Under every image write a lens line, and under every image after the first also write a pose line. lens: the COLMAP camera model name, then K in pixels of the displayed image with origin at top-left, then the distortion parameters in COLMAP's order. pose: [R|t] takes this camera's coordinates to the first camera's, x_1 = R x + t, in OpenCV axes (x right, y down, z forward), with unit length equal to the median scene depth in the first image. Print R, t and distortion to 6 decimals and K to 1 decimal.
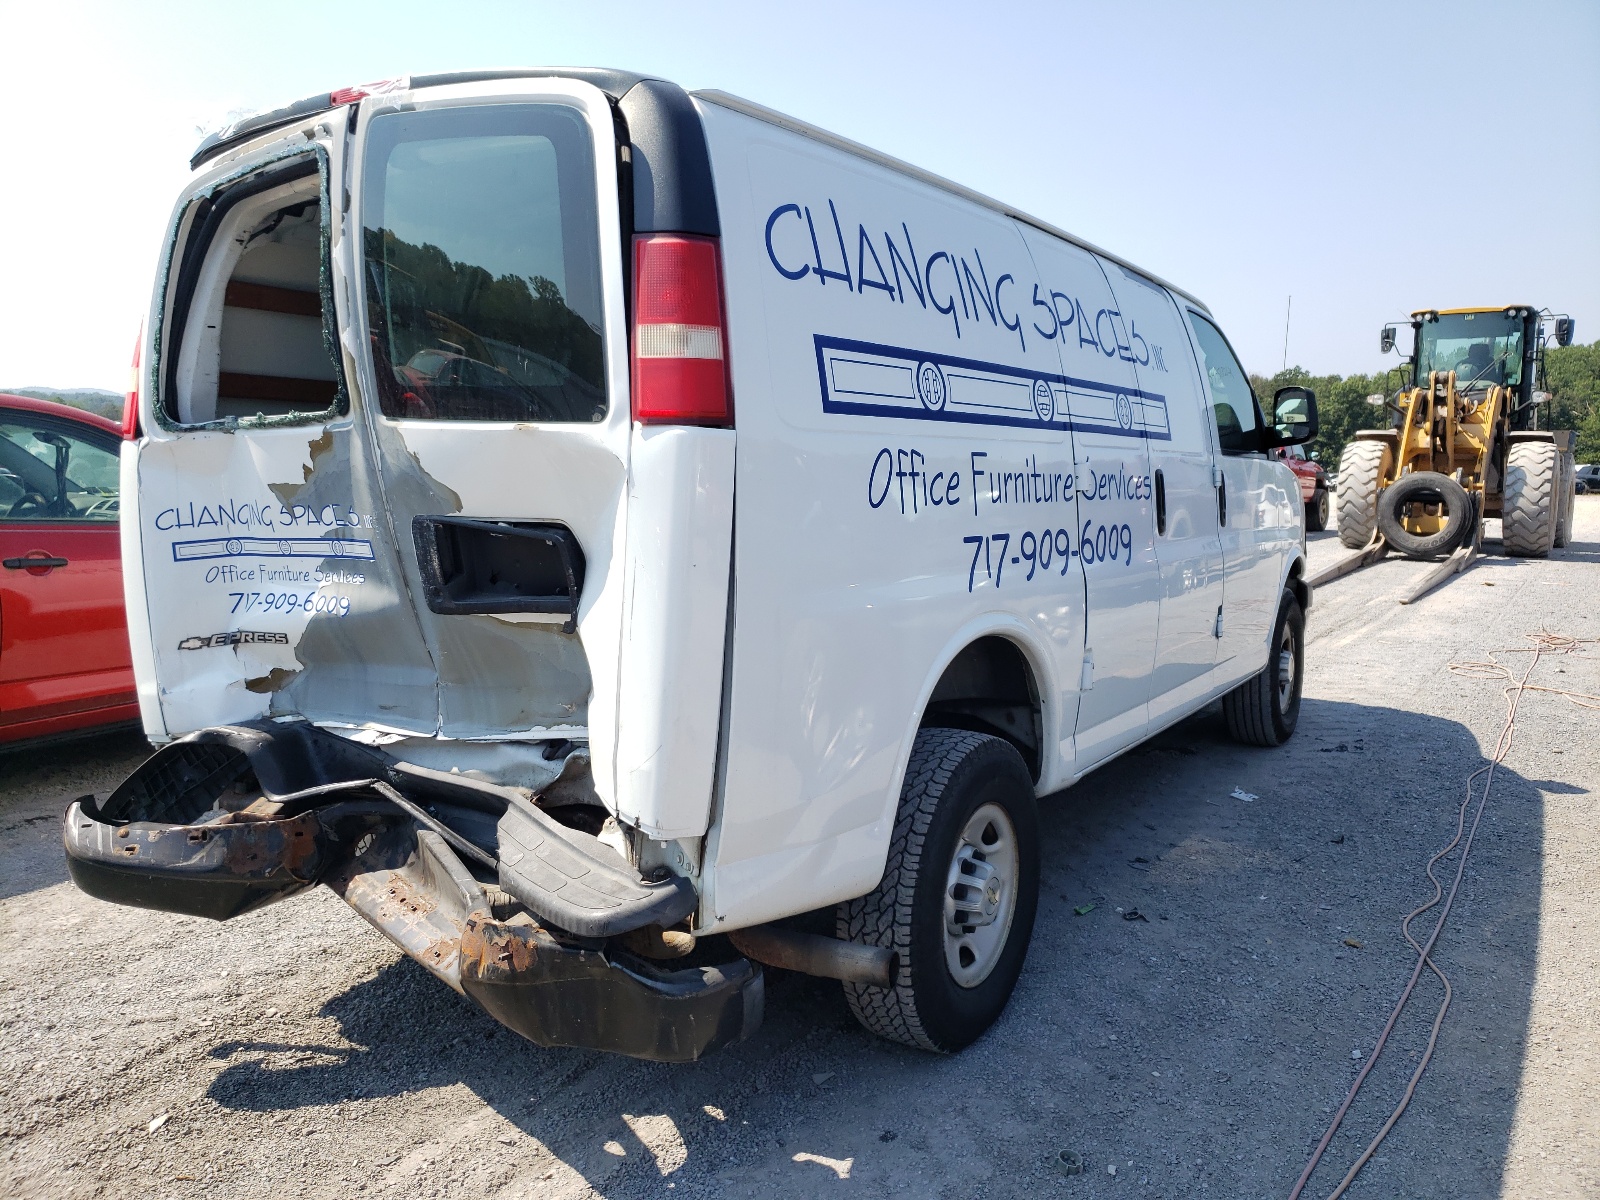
lens RADIAL K [[1175.1, 0, 800.0], [0, 1175.1, 600.0], [0, 0, 1]] dist [0.047858, -0.081460]
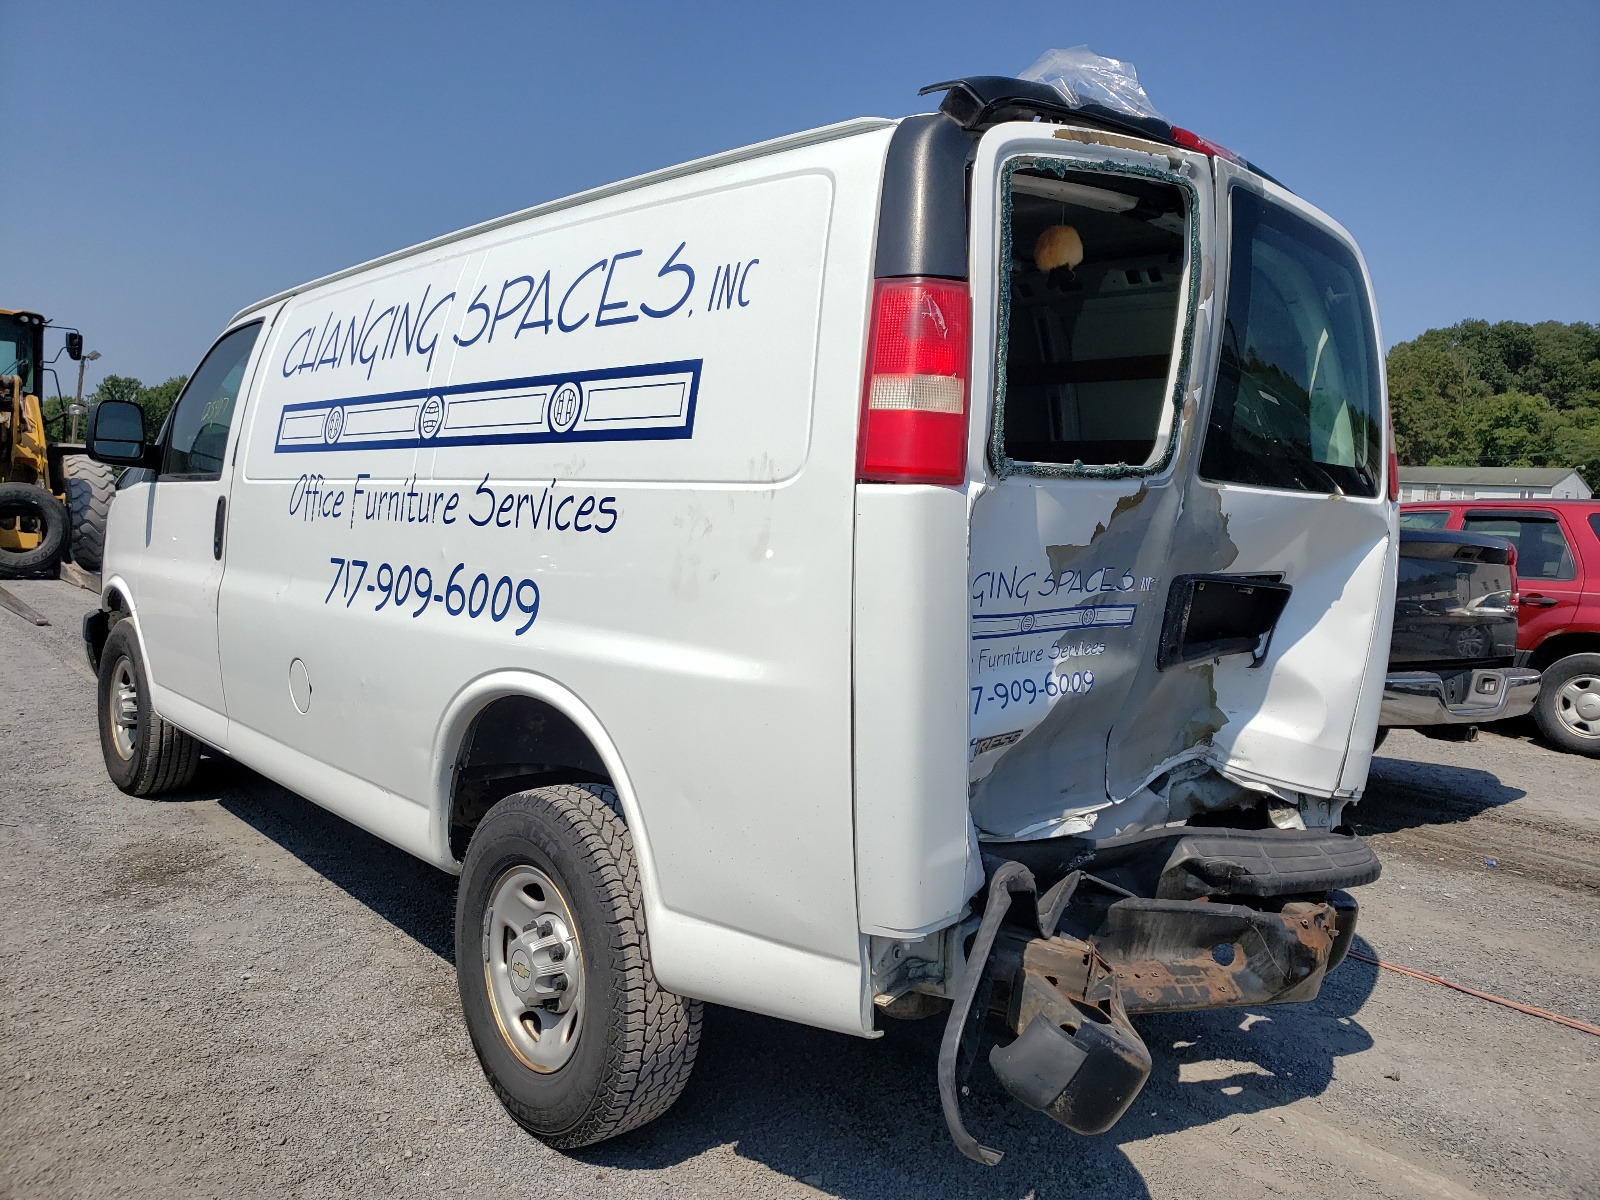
lens RADIAL K [[1225.7, 0, 795.0], [0, 1225.7, 616.0], [0, 0, 1]] dist [0.197051, -0.465711]
pose [[0.290887, -0.079007, 0.953490, -1.340151], [0.074365, 0.995437, 0.059796, -0.116347], [-0.953863, 0.053512, 0.295435, 0.936750]]
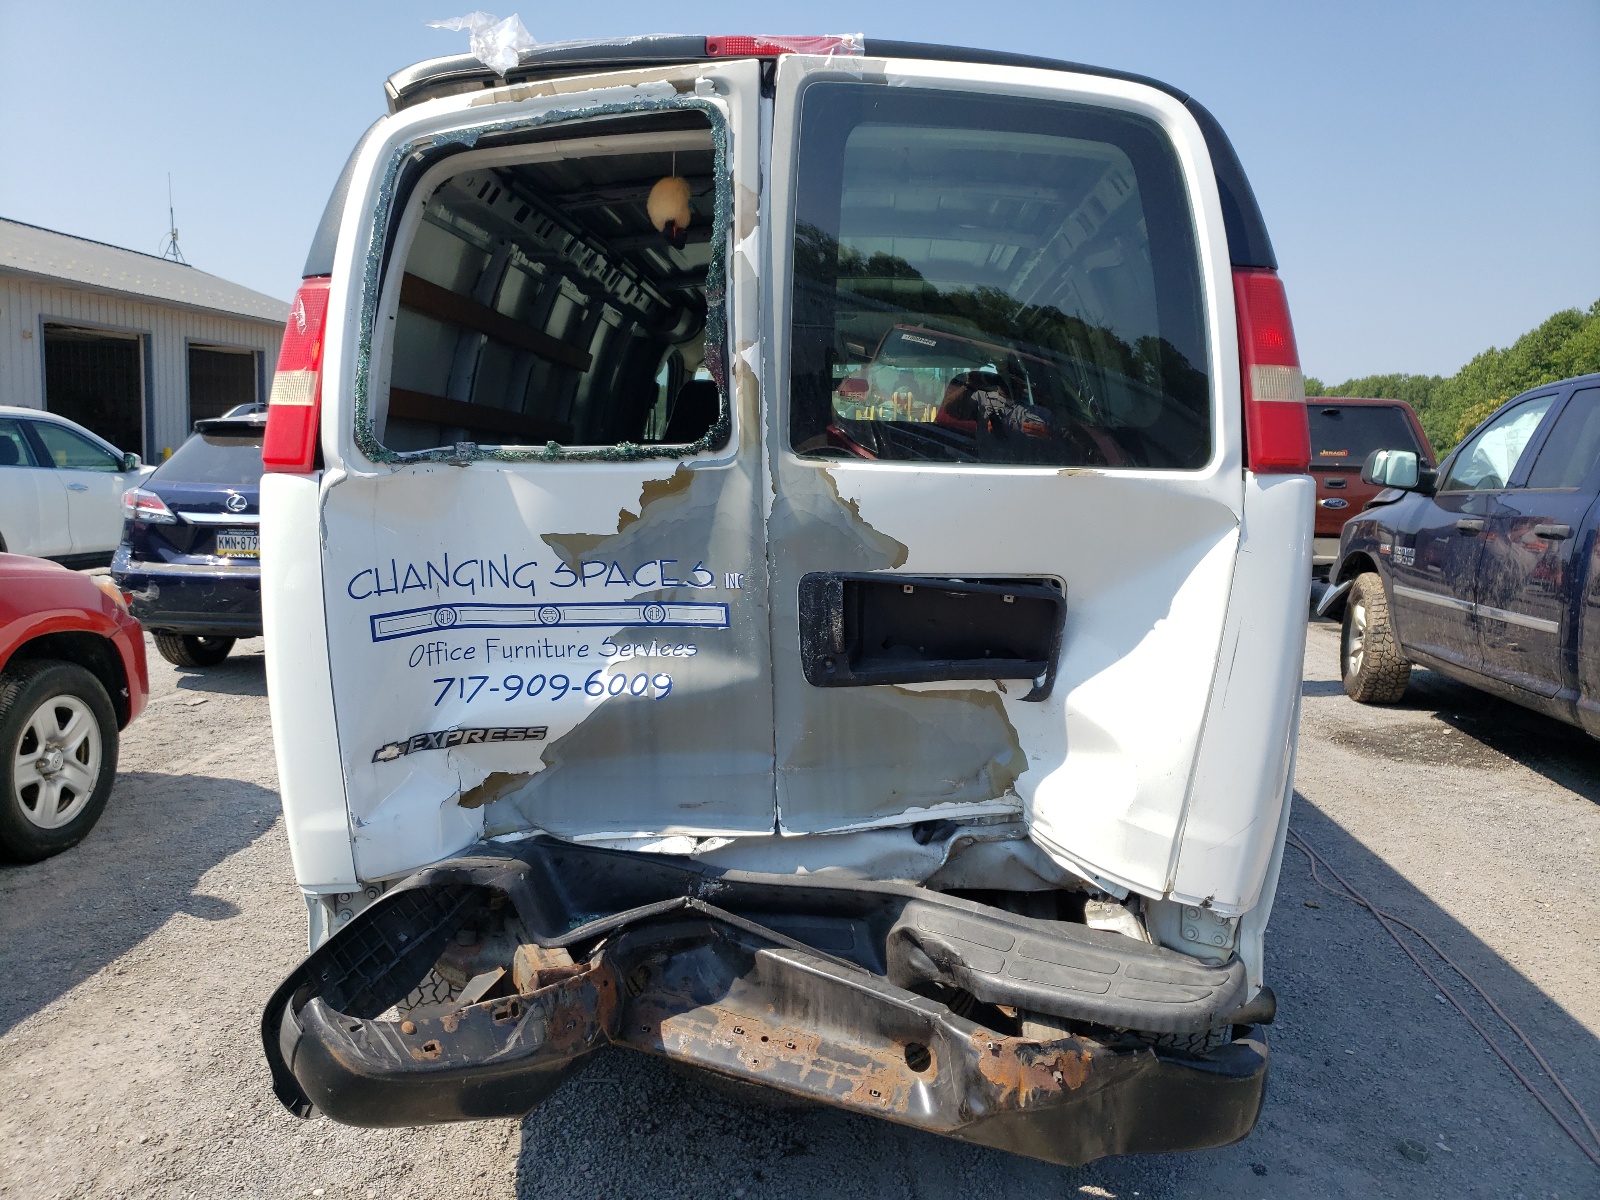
lens RADIAL K [[1225.7, 0, 795.0], [0, 1225.7, 616.0], [0, 0, 1]] dist [0.197051, -0.465711]
pose [[0.889275, -0.051016, 0.454519, -0.684740], [0.045907, 0.998697, 0.022279, -0.056679], [-0.455063, 0.001053, 0.890458, 0.218063]]
